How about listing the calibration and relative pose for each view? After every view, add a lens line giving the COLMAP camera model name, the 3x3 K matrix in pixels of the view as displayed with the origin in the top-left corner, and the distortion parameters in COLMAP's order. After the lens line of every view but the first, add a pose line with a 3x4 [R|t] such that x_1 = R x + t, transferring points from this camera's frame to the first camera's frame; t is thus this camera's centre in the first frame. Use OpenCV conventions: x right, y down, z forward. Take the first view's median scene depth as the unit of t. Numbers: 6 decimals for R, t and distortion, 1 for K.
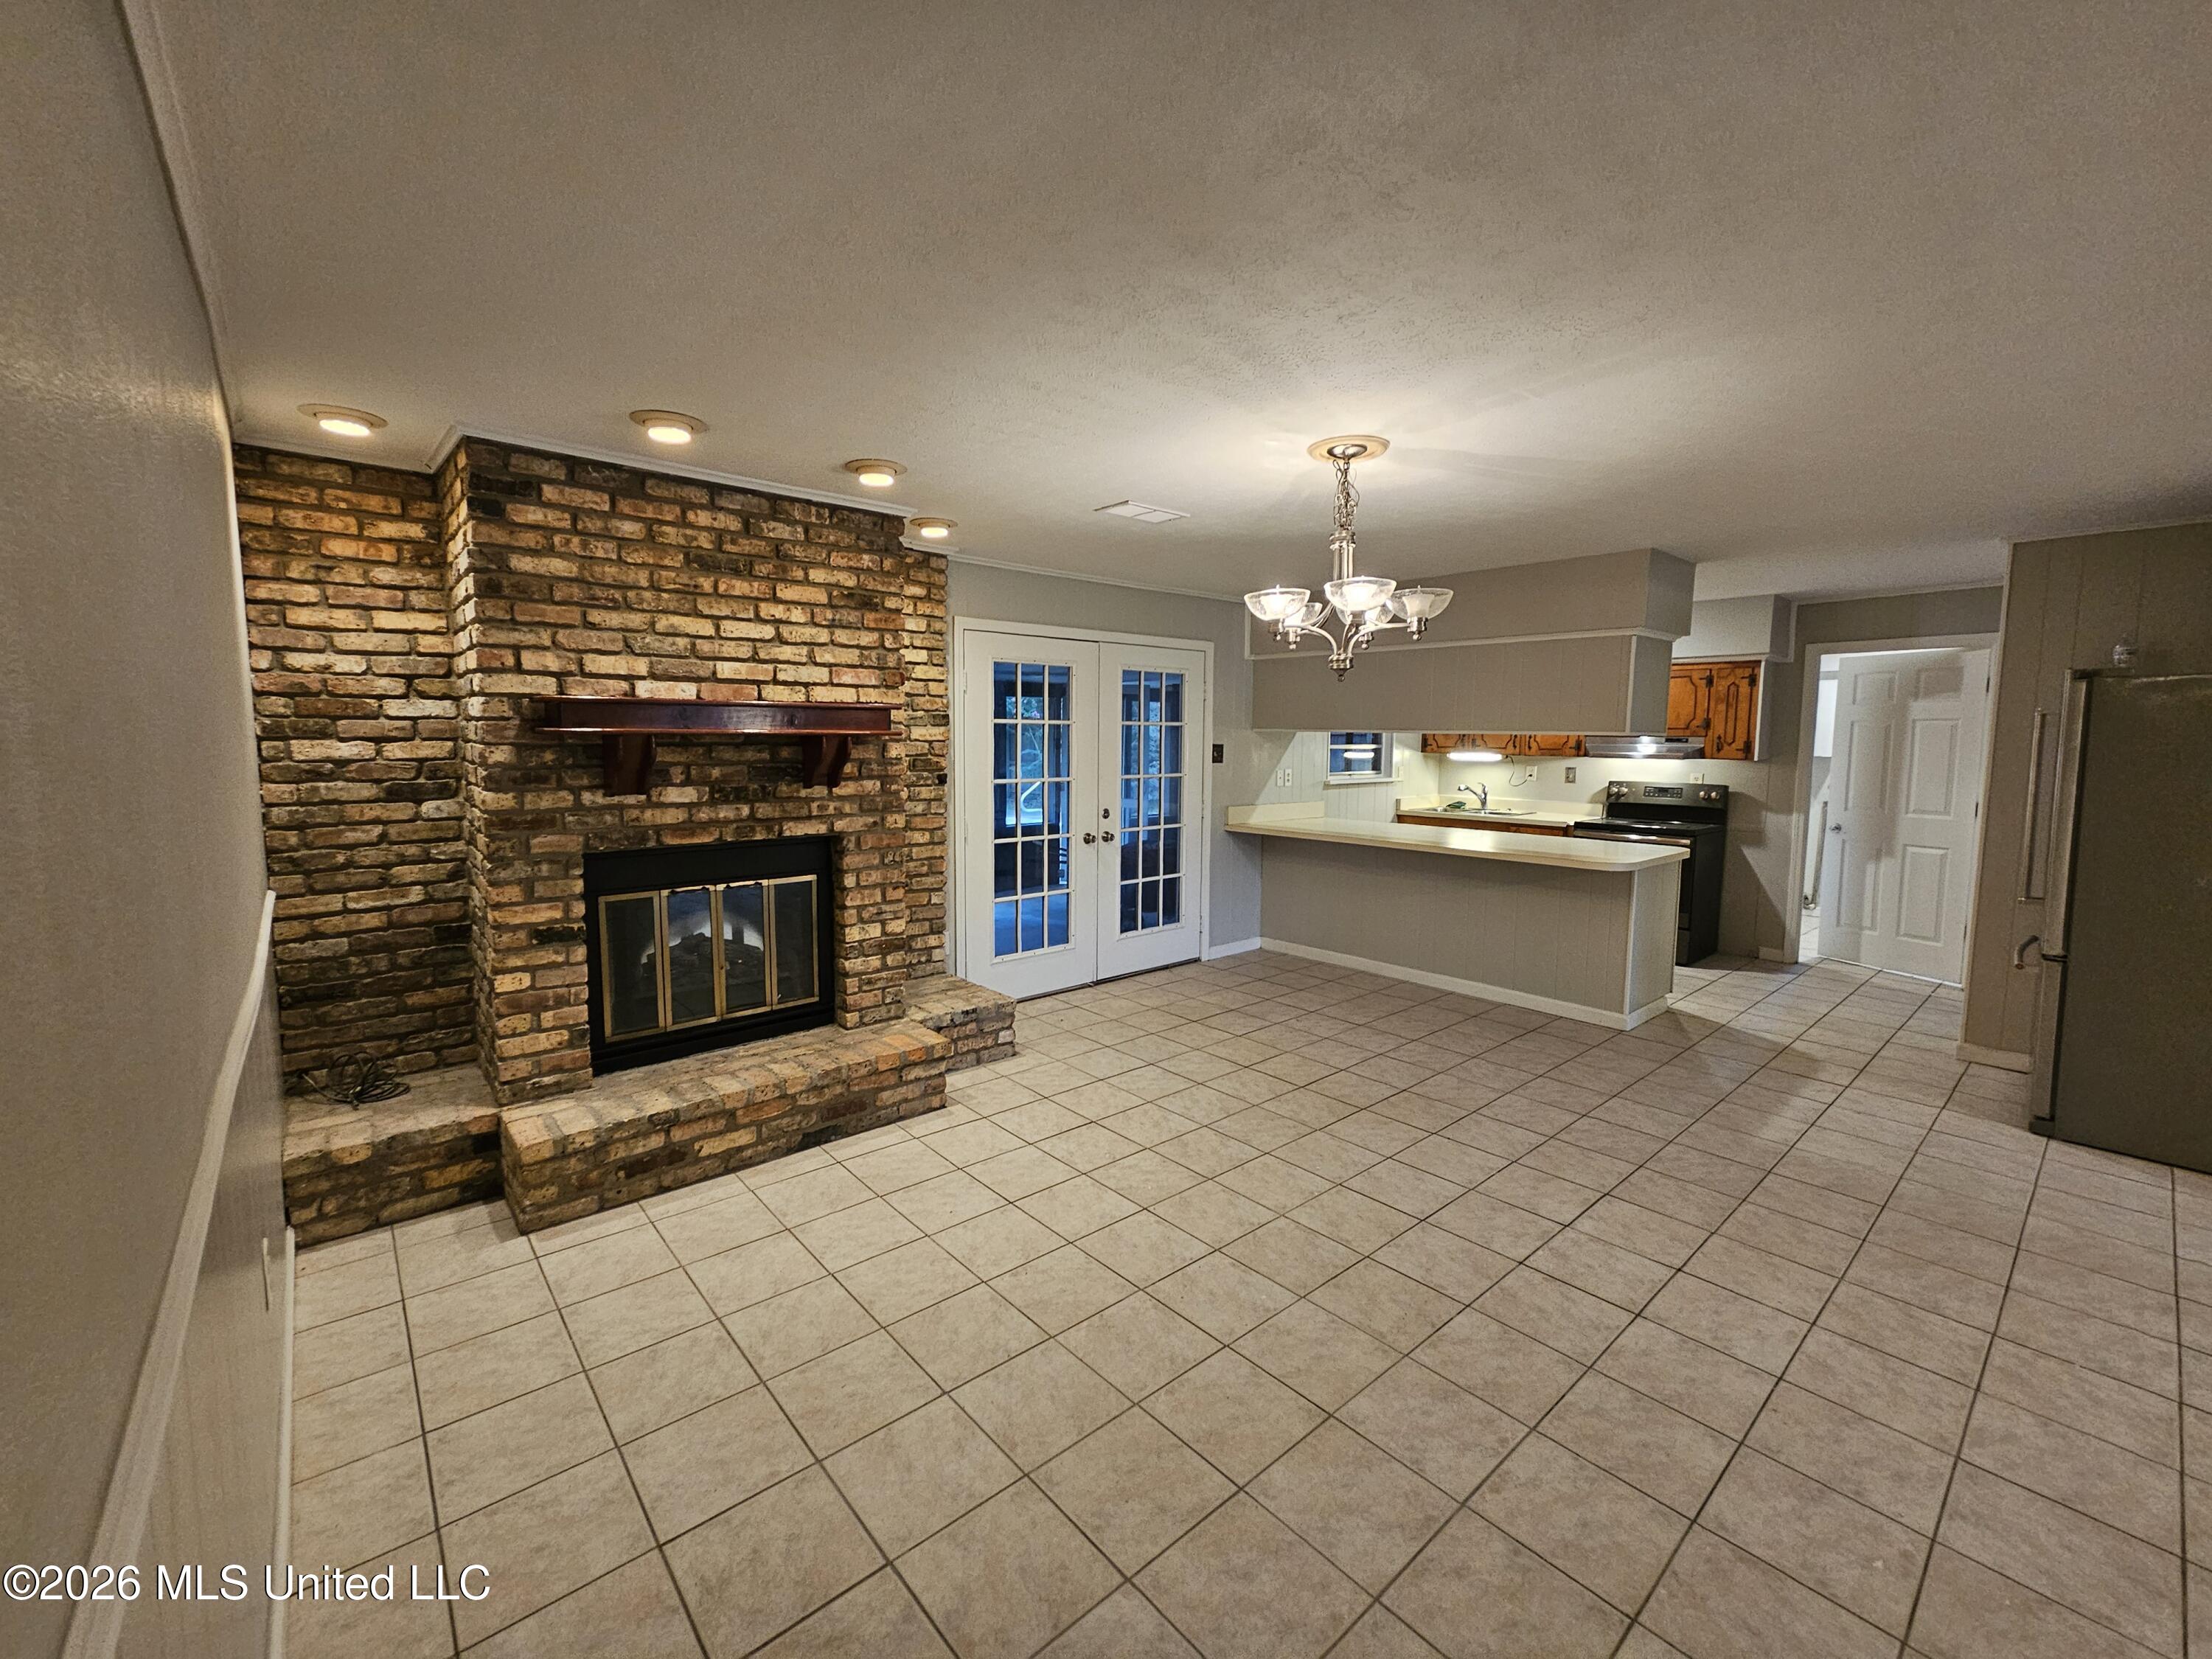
lens RADIAL K [[909.7, 0, 1097.0], [0, 909.7, 823.8], [0, 0, 1]] dist [0.001570, 0.000827]
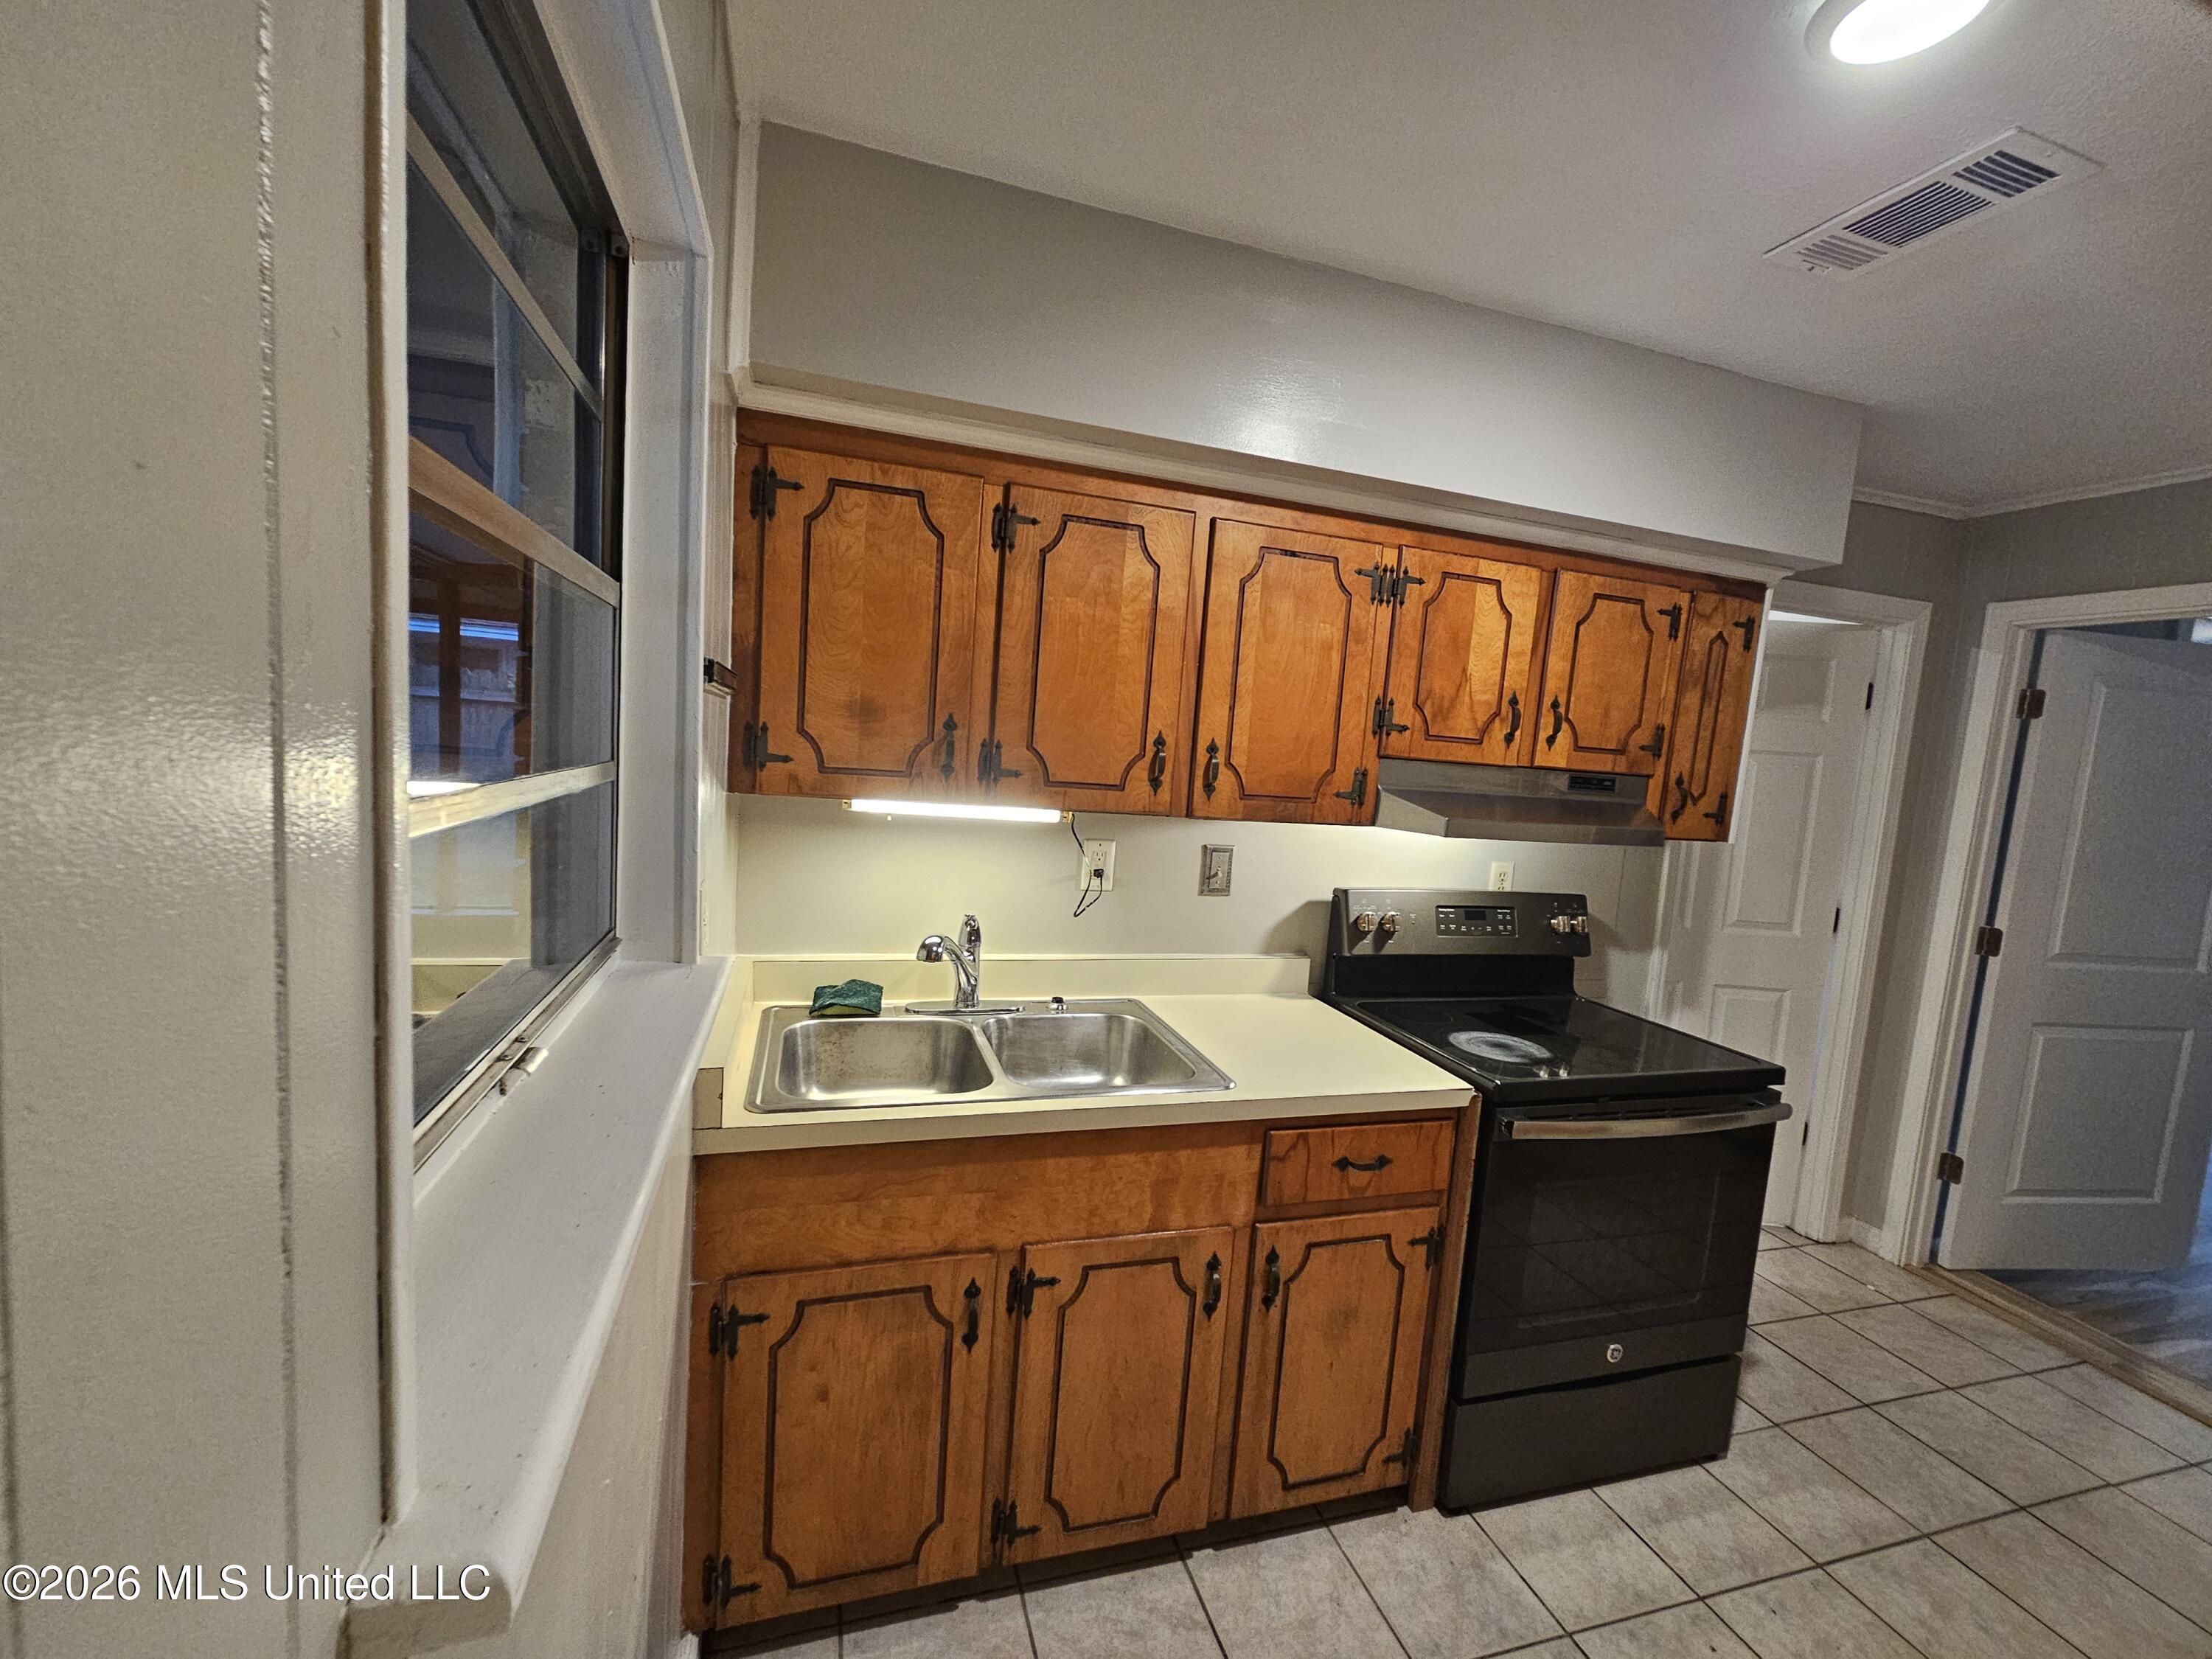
lens RADIAL K [[909.7, 0, 1086.5], [0, 909.7, 834.5], [0, 0, 1]] dist [0.001570, 0.000827]
pose [[0.404435, -0.068076, 0.912030, 0.396156], [0.023238, 0.997669, 0.064164, -0.162246], [-0.914272, -0.004756, 0.405074, 1.698210]]
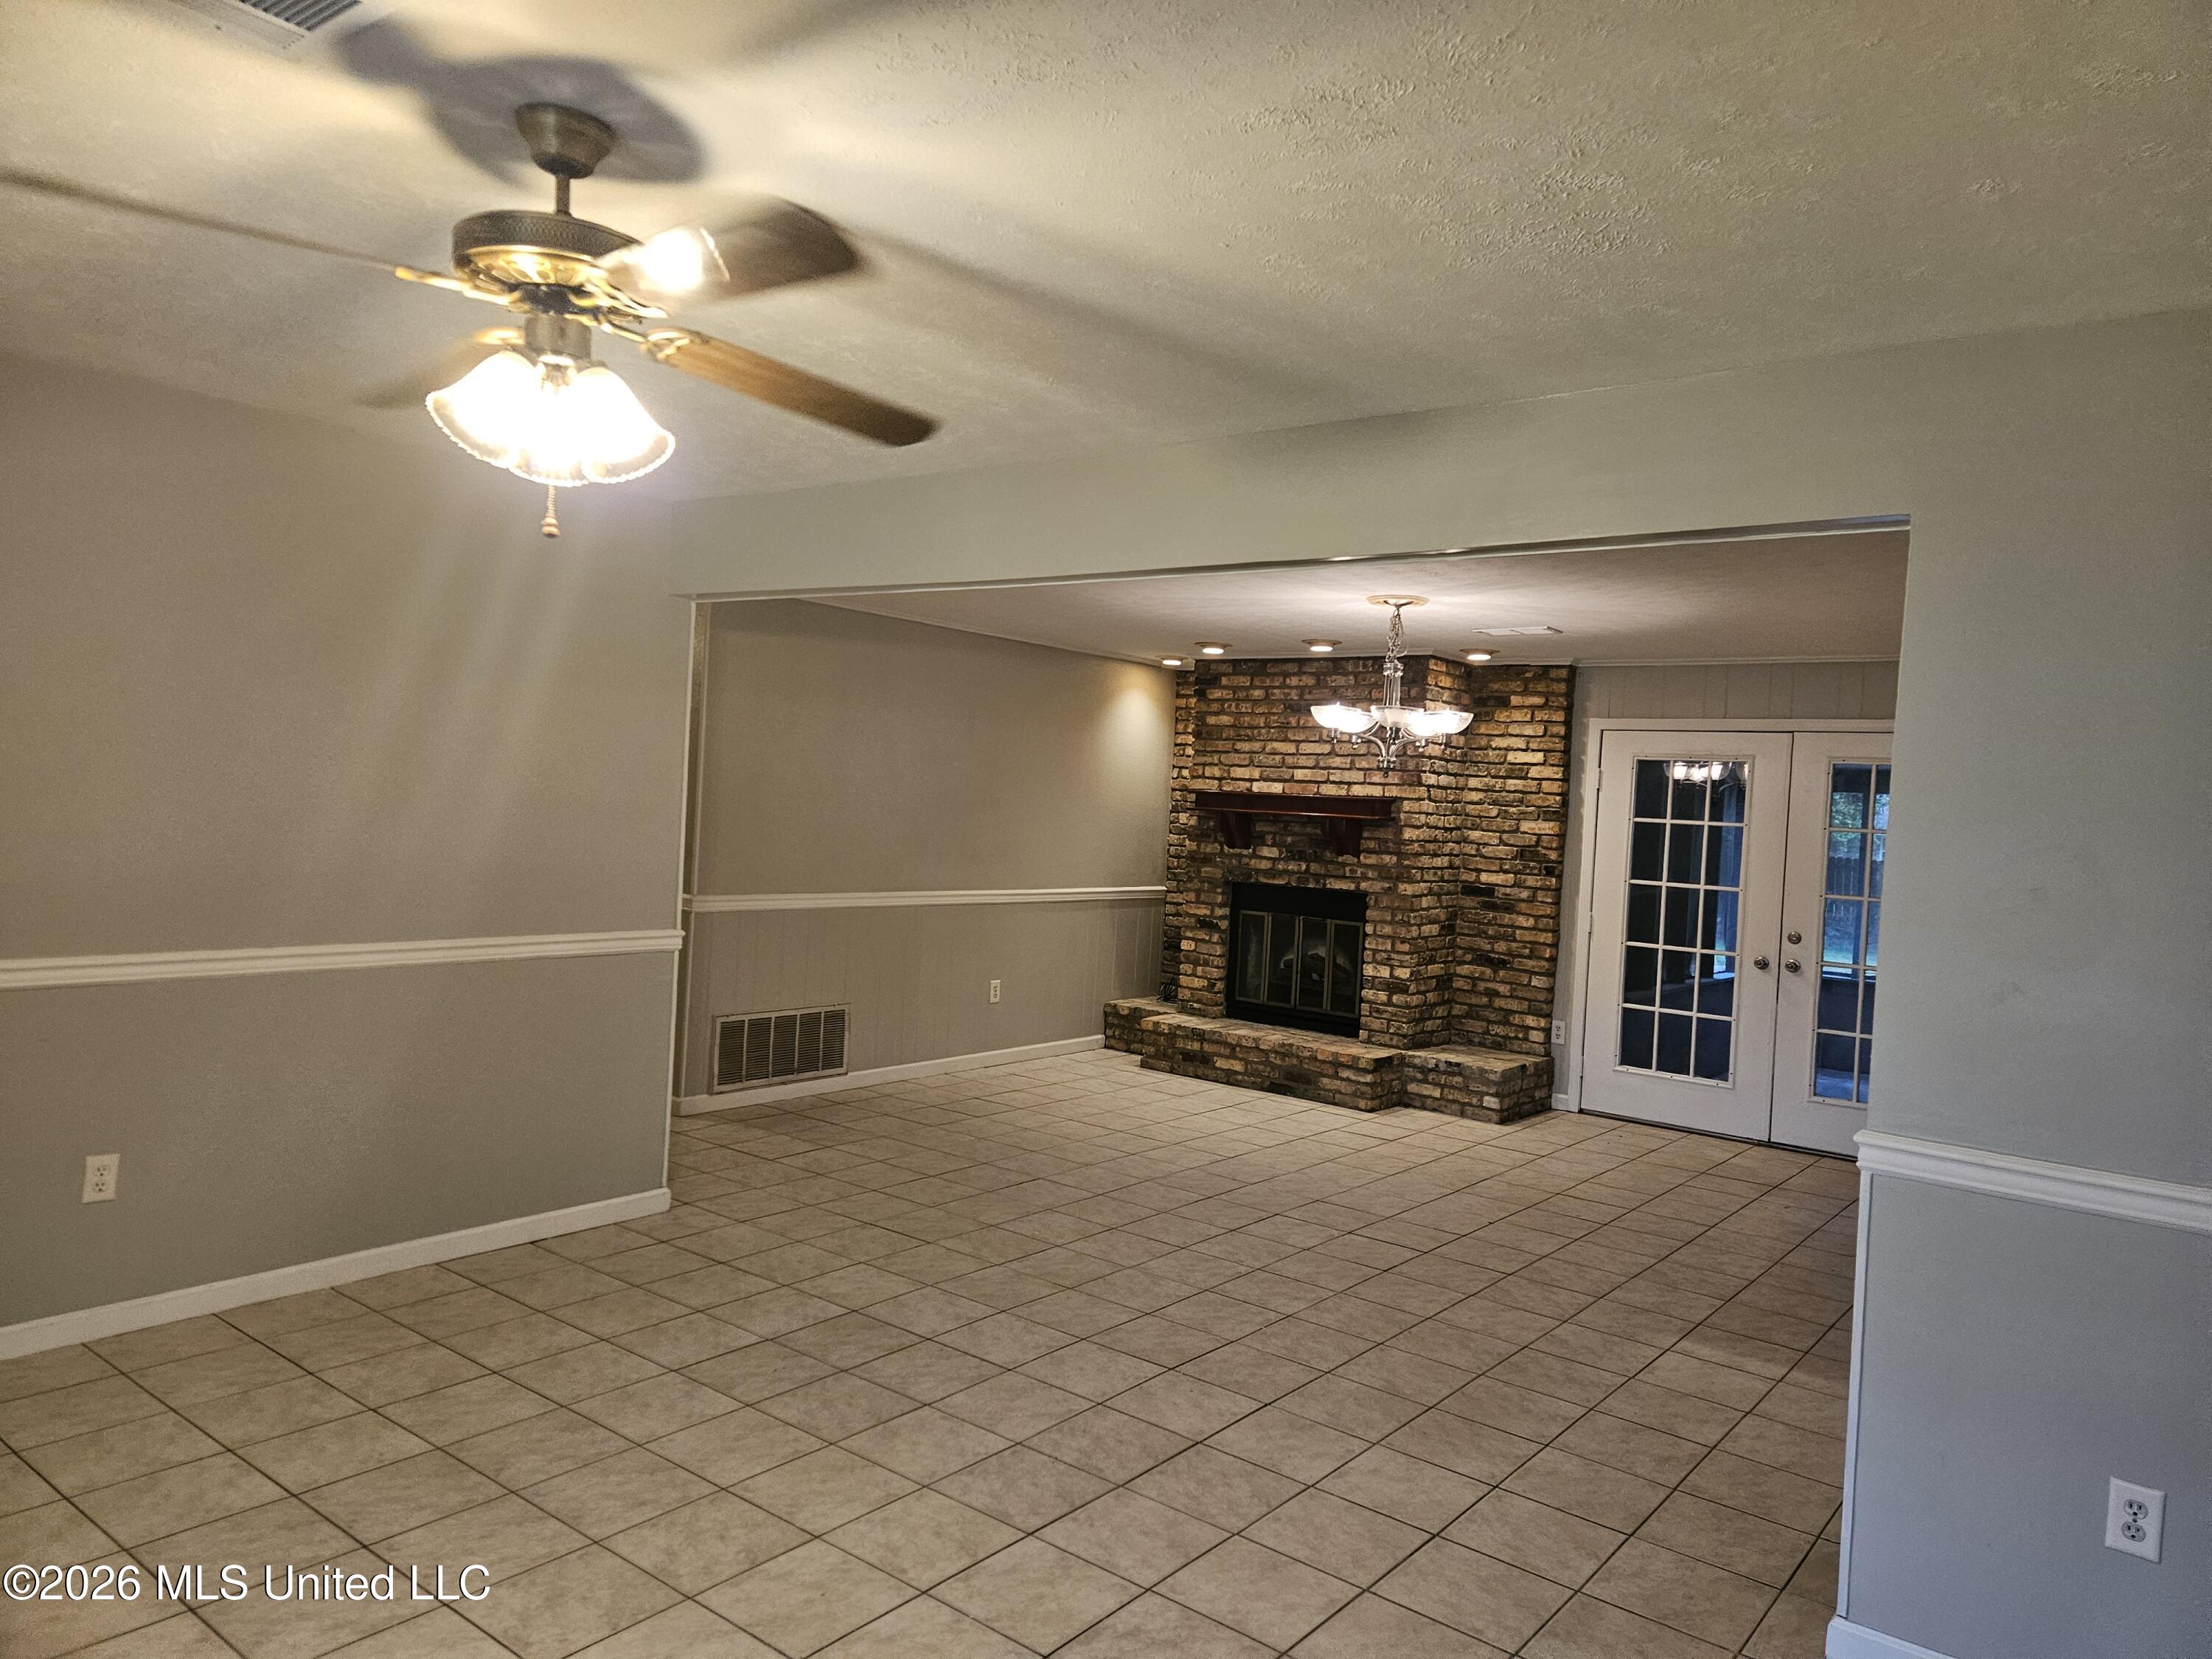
lens RADIAL K [[1483.6, 0, 1118.4], [0, 1483.6, 825.0], [0, 0, 1]] dist [0.083047, -0.067486]
pose [[0.195139, 0.019794, -0.980576, 1.719965], [-0.148775, 0.988824, -0.009647, -0.011646], [0.969426, 0.147767, 0.195903, 0.187280]]
